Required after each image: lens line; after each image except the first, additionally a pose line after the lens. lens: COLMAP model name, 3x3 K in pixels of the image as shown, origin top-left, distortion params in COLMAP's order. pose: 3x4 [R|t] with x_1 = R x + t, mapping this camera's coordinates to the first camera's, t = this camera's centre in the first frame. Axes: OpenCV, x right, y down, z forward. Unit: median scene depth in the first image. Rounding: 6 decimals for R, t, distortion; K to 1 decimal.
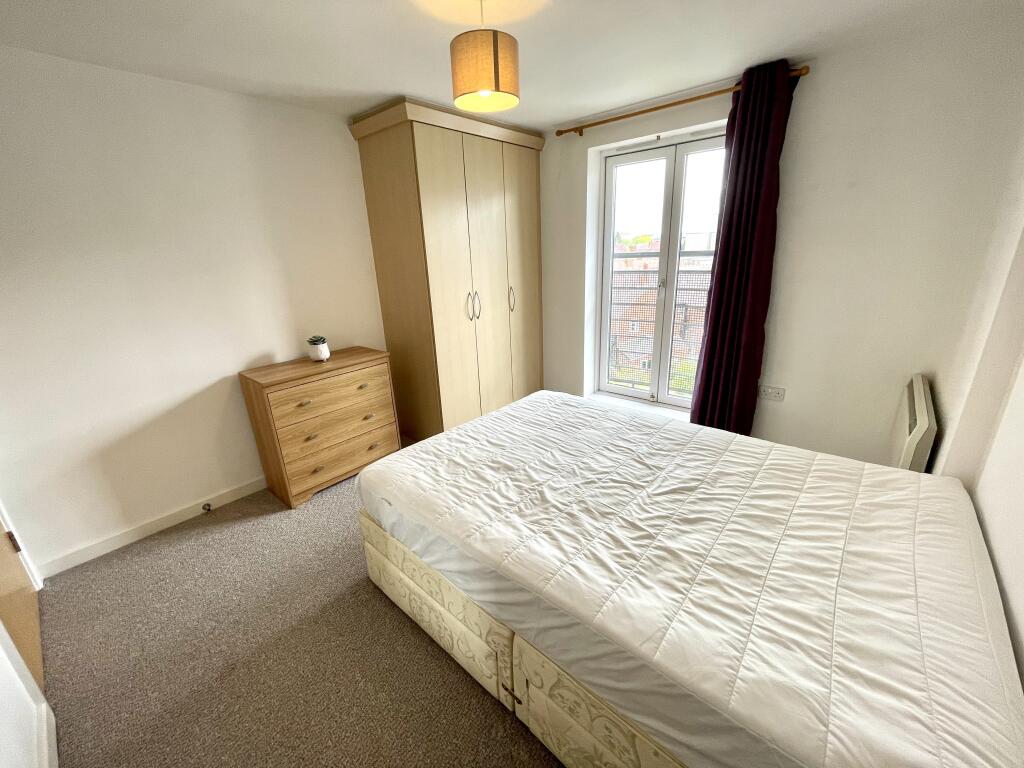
lens RADIAL K [[411.9, 0, 503.0], [0, 411.9, 382.0], [0, 0, 1]] dist [-0.002454, -0.000910]
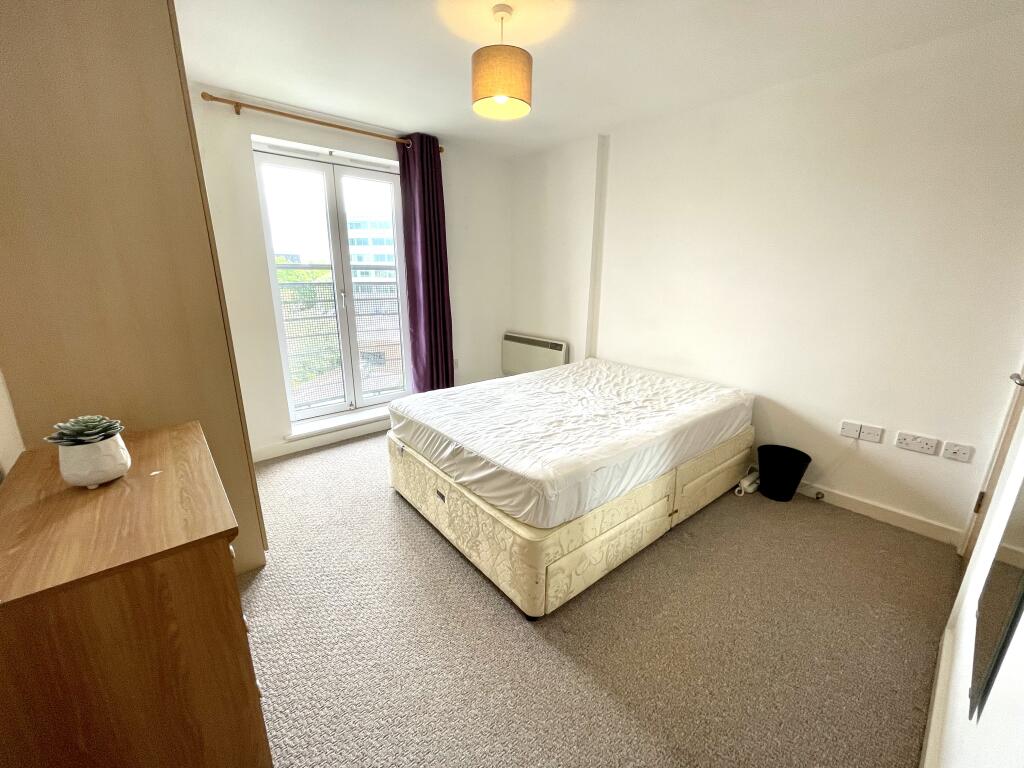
lens RADIAL K [[411.9, 0, 503.5], [0, 411.9, 389.7], [0, 0, 1]] dist [-0.002454, -0.000910]
pose [[0.140396, -0.222969, 0.964662, -0.808364], [0.296267, 0.939131, 0.173949, -0.096765], [-0.944730, 0.261376, 0.197909, 0.621831]]
